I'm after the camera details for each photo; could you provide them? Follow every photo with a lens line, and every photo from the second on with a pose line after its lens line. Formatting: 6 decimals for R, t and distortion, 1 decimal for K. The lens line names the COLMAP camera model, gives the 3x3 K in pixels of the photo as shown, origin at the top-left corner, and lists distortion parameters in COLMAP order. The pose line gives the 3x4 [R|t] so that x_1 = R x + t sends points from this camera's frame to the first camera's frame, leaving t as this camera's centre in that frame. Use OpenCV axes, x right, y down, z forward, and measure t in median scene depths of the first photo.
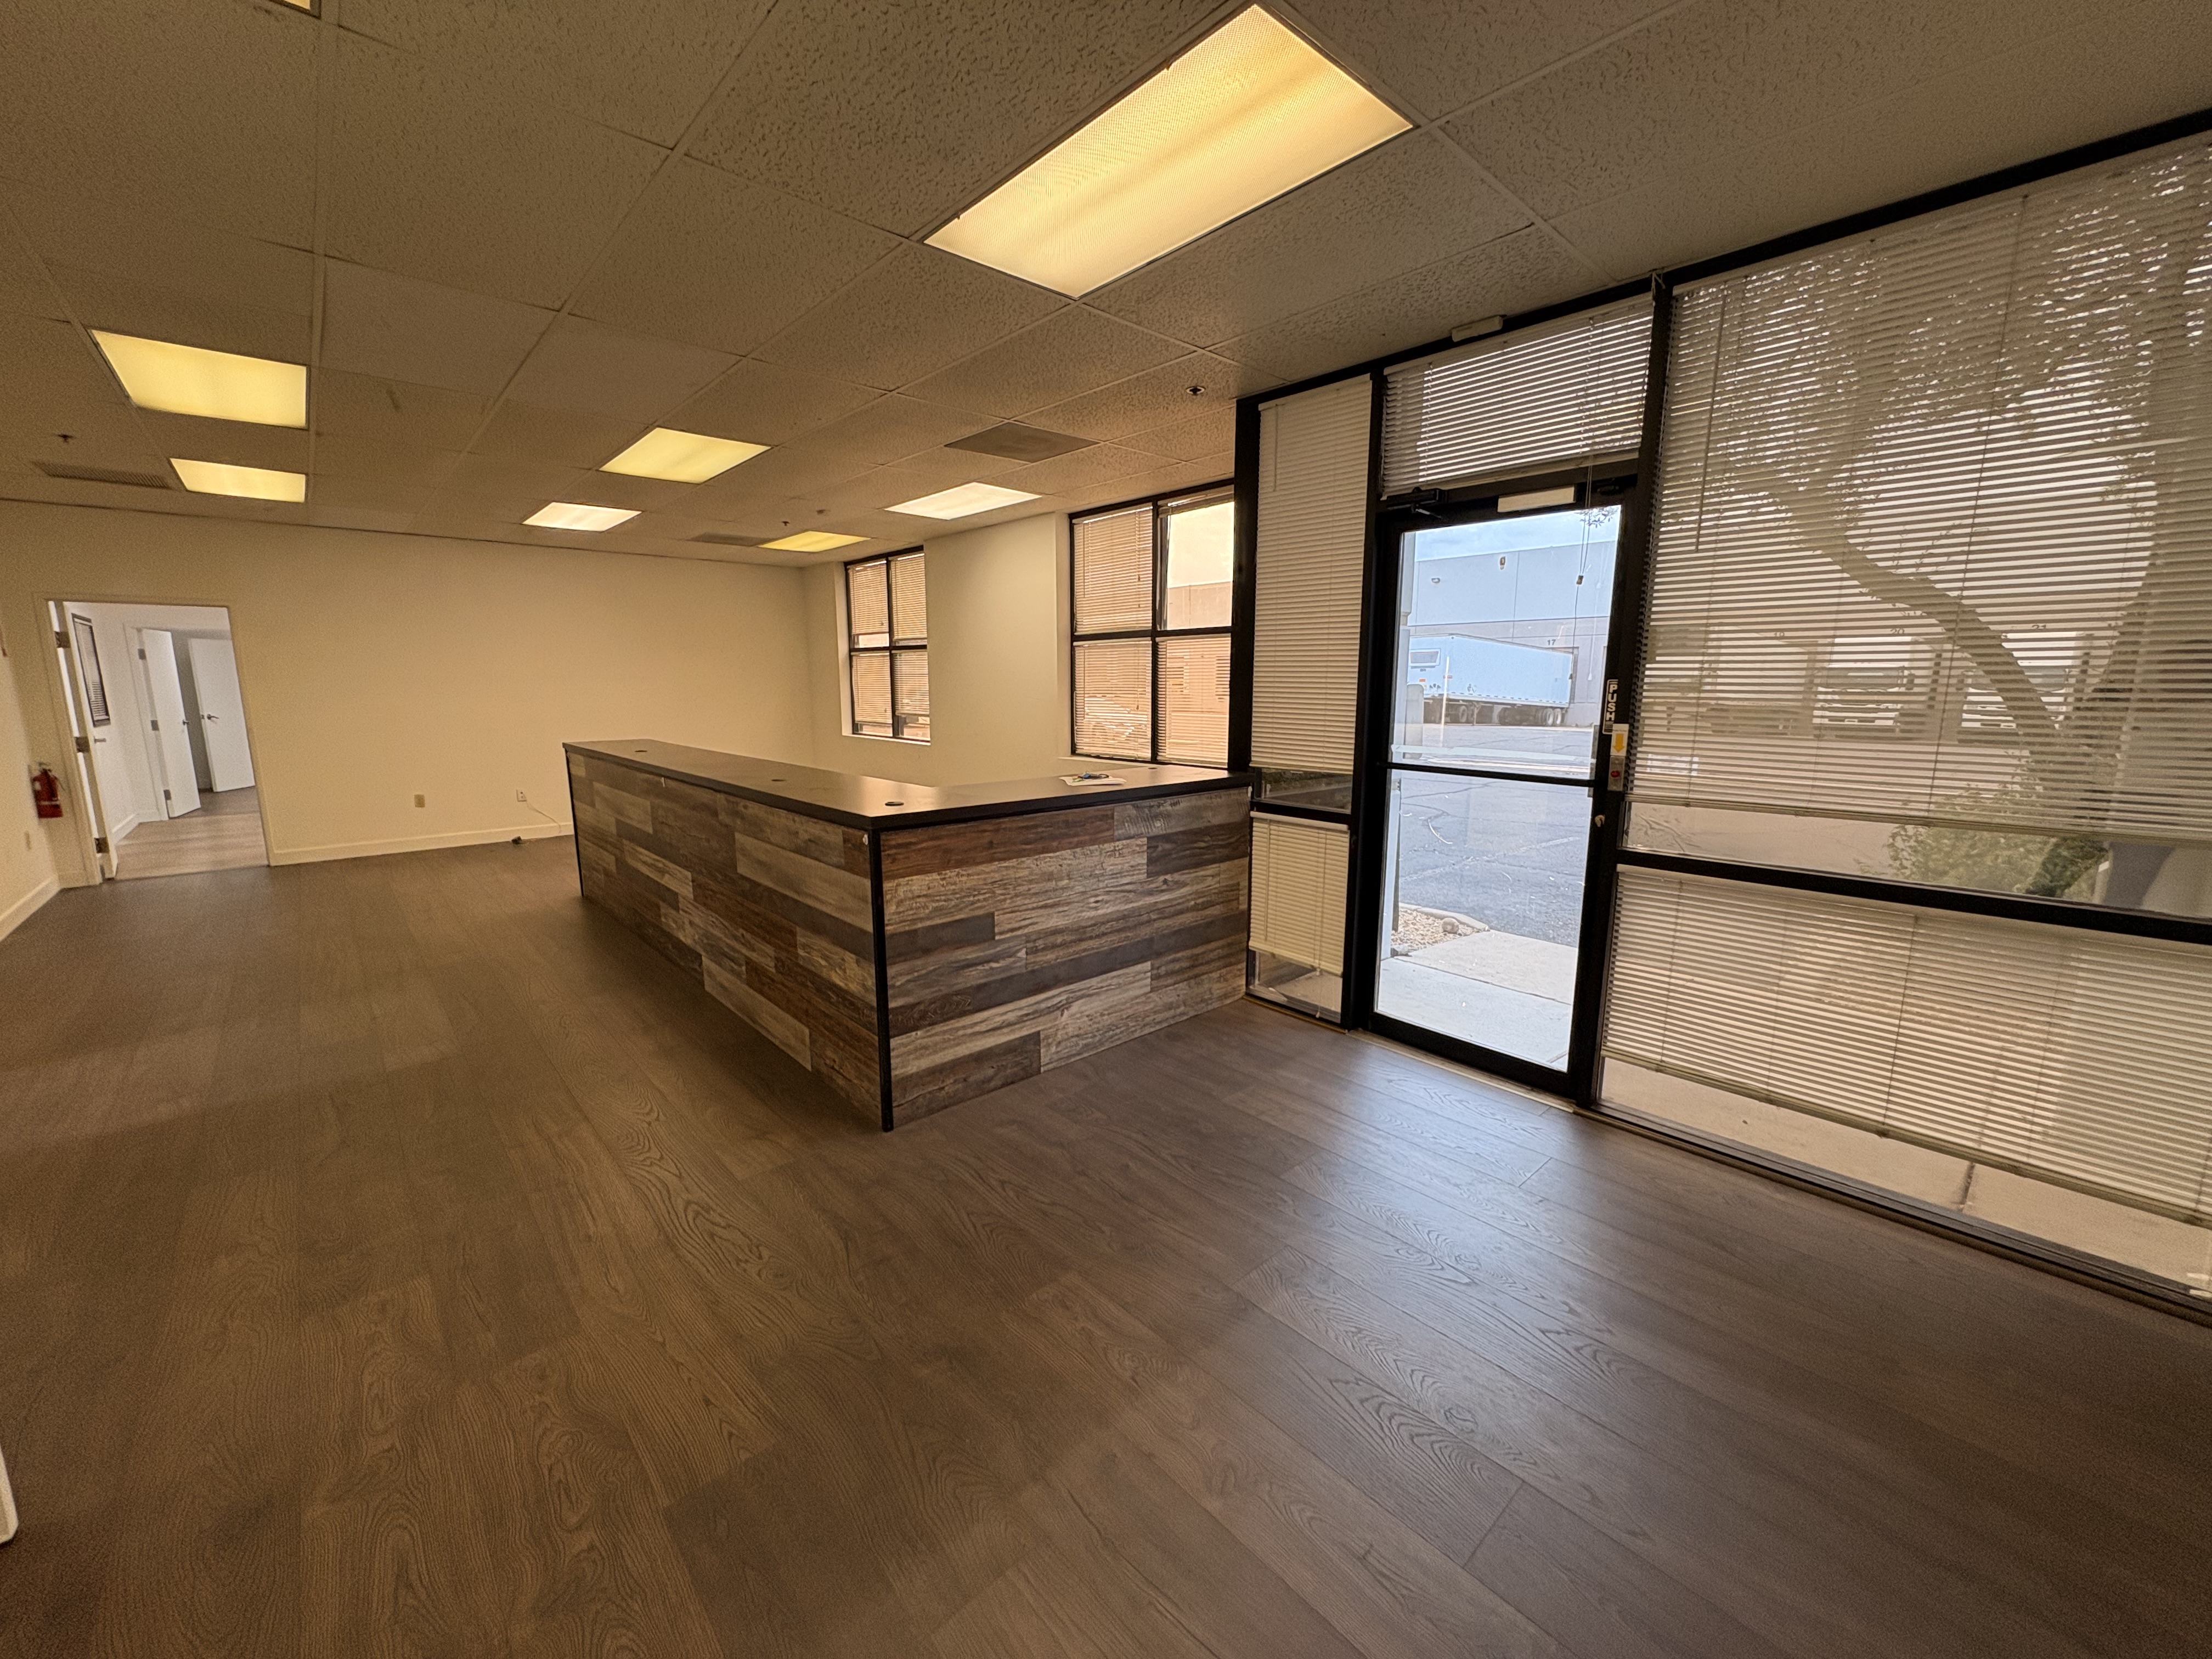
lens RADIAL K [[877.5, 0, 1106.0], [0, 877.5, 829.5], [0, 0, 1]] dist [-0.001446, -0.000007]
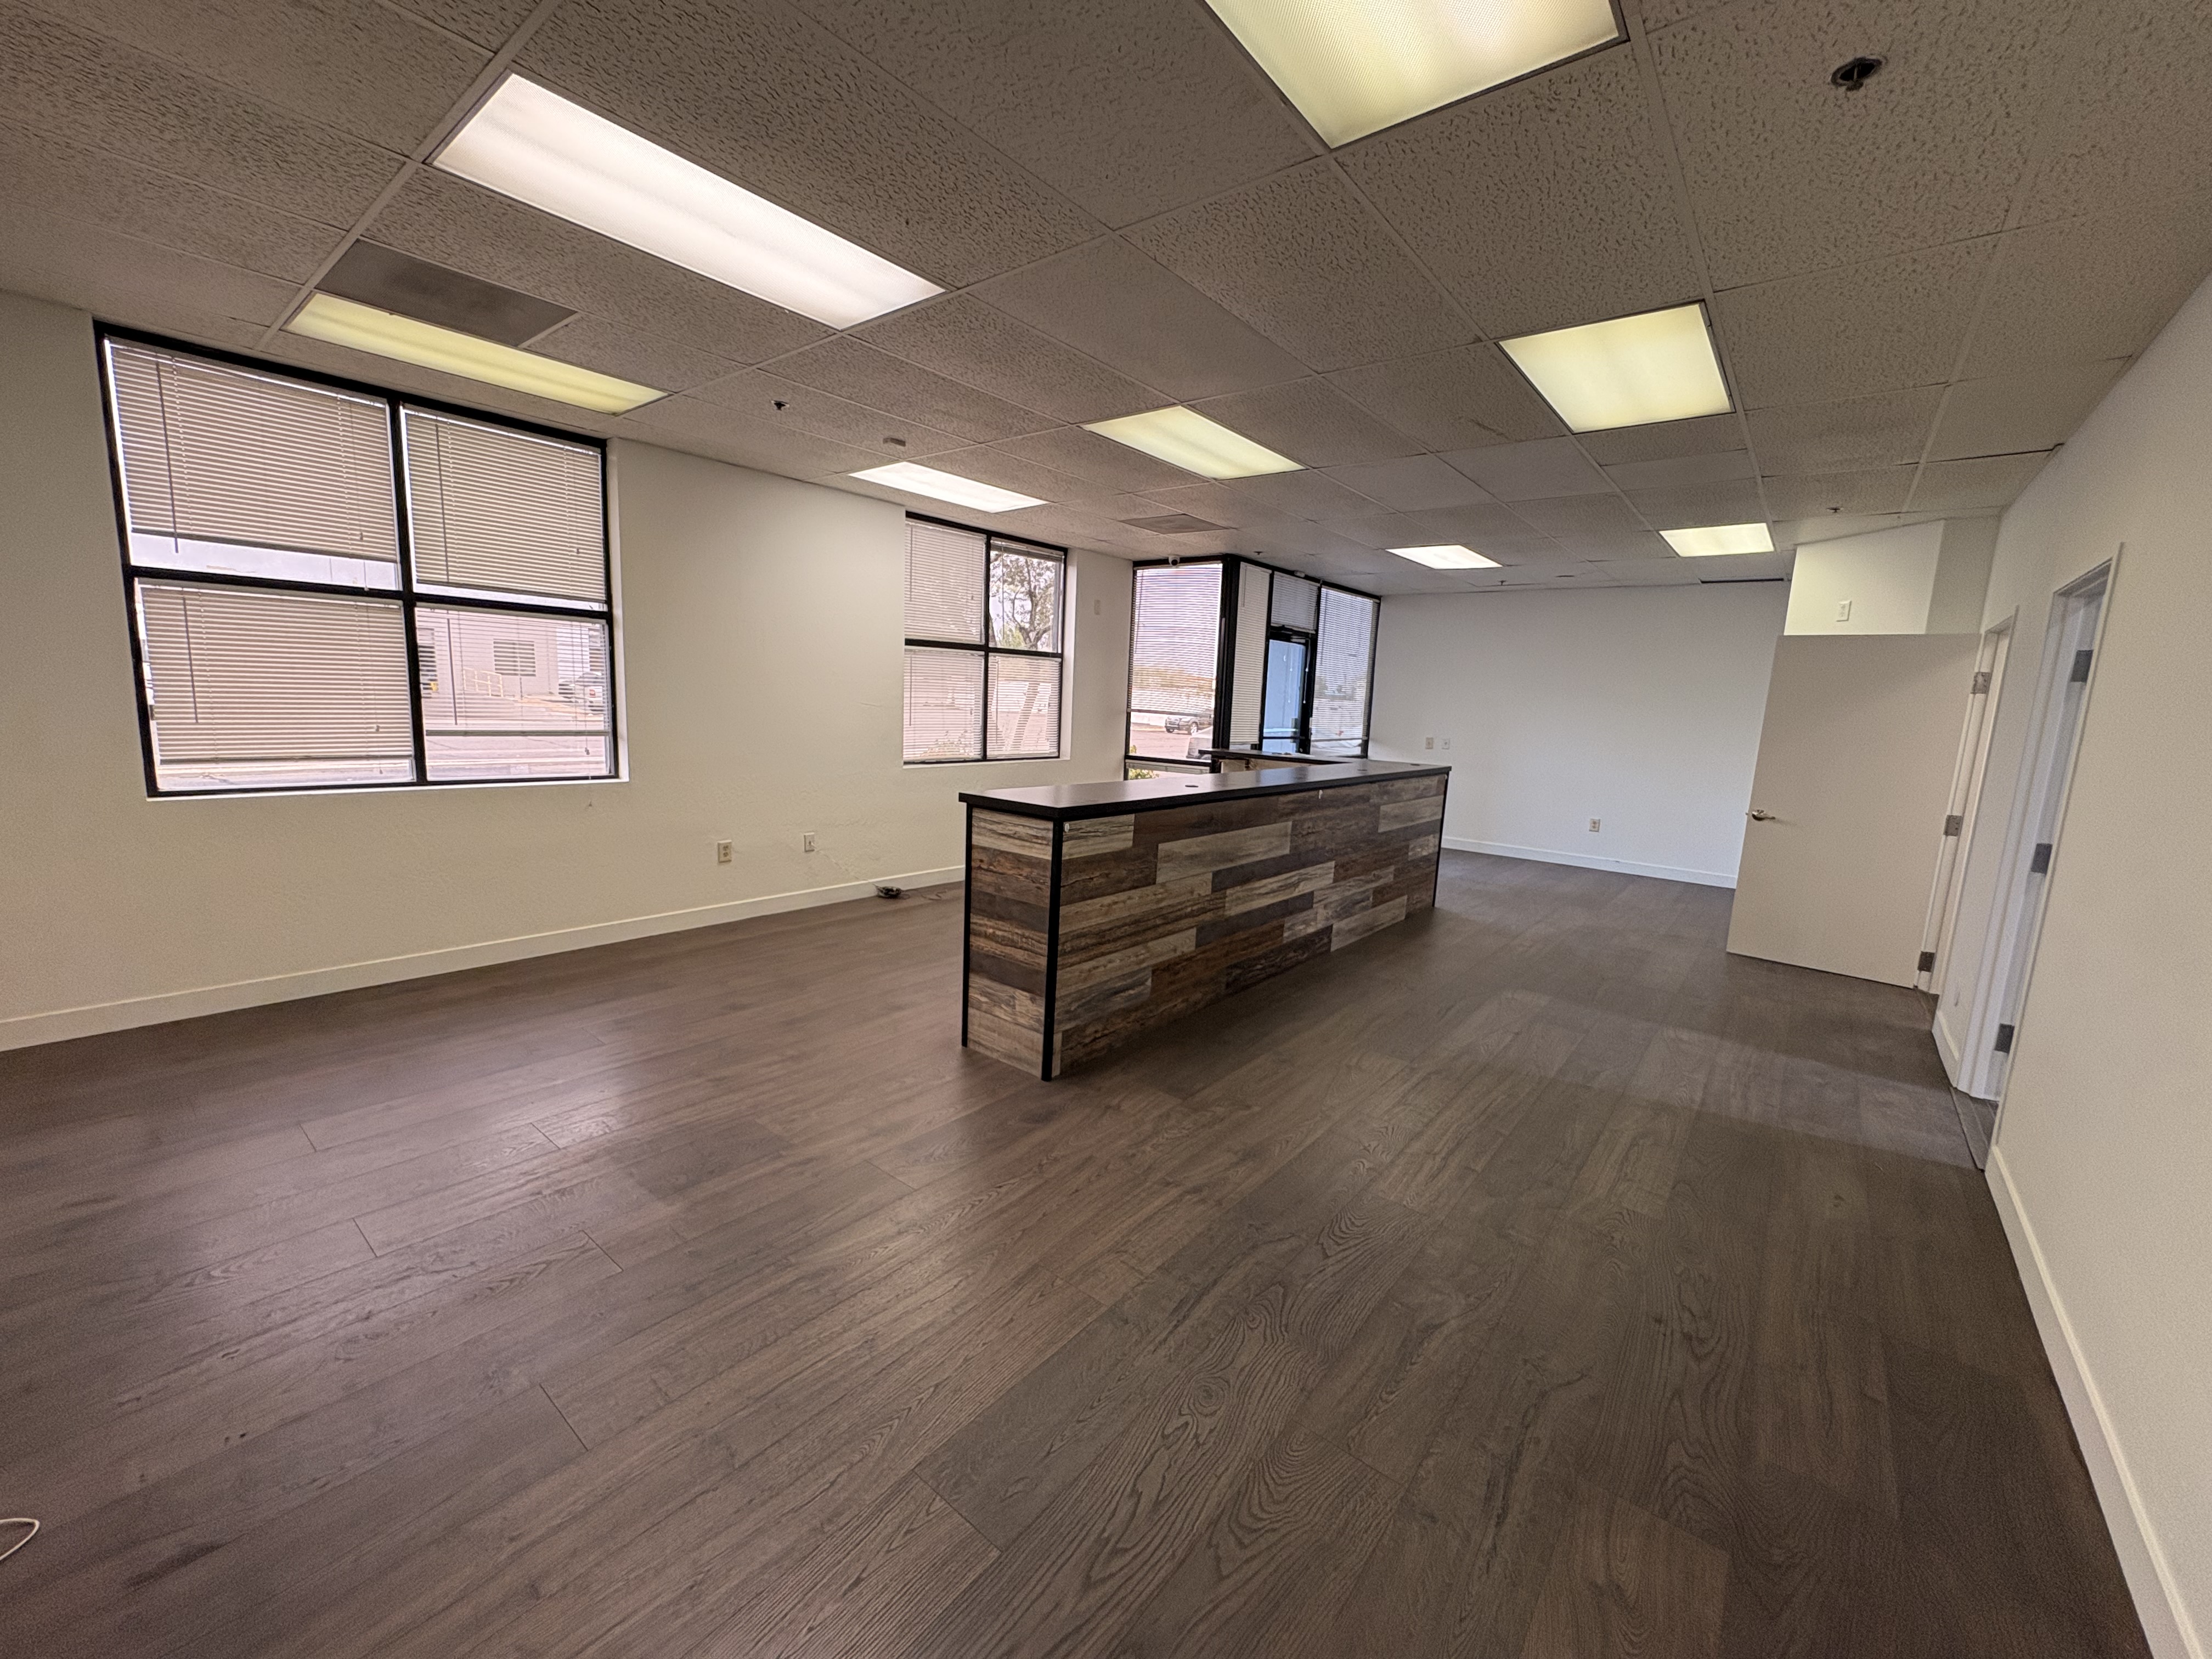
lens RADIAL K [[877.5, 0, 1106.0], [0, 877.5, 829.5], [0, 0, 1]] dist [-0.001446, -0.000007]
pose [[-0.150643, -0.154215, 0.976486, -1.800723], [0.122496, 0.977234, 0.173231, -0.272990], [-0.980970, 0.145711, -0.128323, 1.629981]]
